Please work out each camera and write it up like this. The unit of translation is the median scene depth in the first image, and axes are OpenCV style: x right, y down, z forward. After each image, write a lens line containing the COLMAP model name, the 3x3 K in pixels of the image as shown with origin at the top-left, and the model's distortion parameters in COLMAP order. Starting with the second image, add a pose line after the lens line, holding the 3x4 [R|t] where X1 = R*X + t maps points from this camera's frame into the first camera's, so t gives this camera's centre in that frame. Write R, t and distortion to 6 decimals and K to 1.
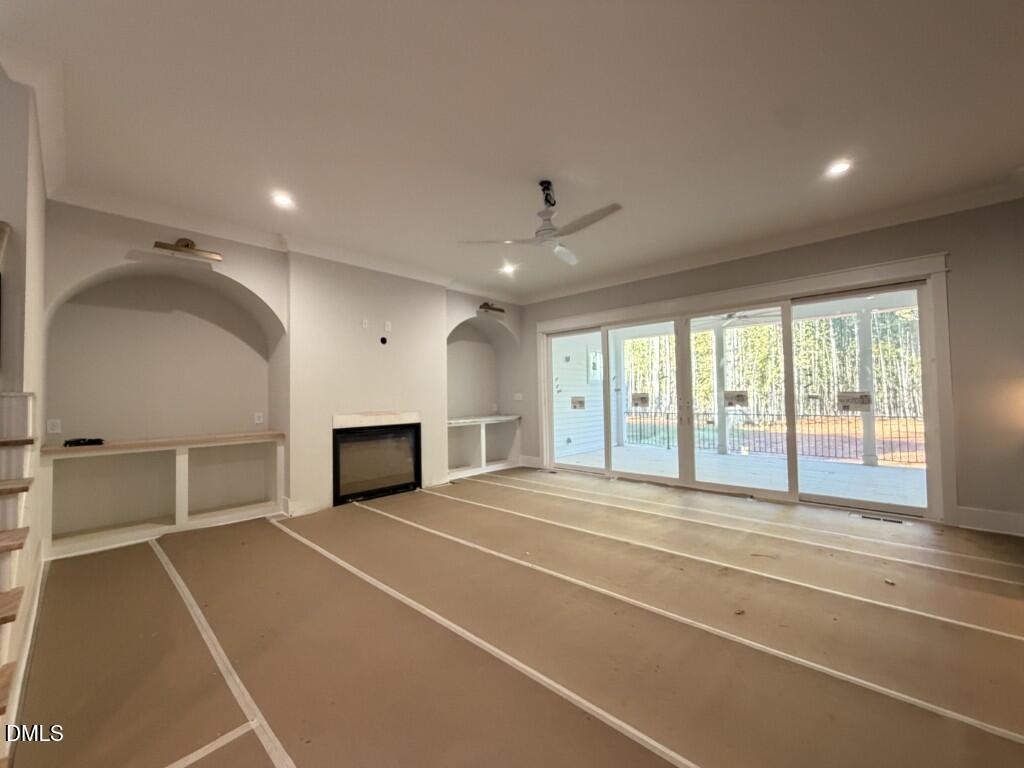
lens RADIAL K [[409.8, 0, 505.4], [0, 409.8, 386.2], [0, 0, 1]] dist [-0.001491, 0.000124]
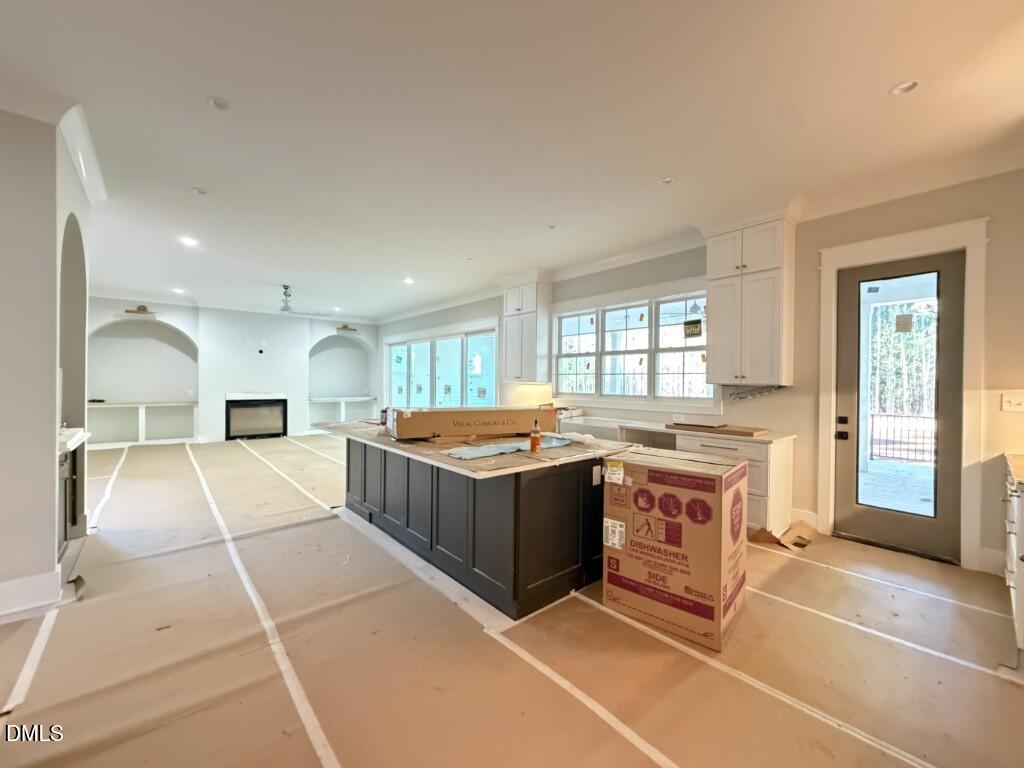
lens RADIAL K [[408.5, 0, 509.5], [0, 408.5, 382.7], [0, 0, 1]] dist [-0.001740, 0.000465]
pose [[0.993082, 0.028833, -0.113827, 1.031747], [-0.025218, 0.999135, 0.033074, -0.065856], [0.114682, -0.029974, 0.992950, -0.669391]]
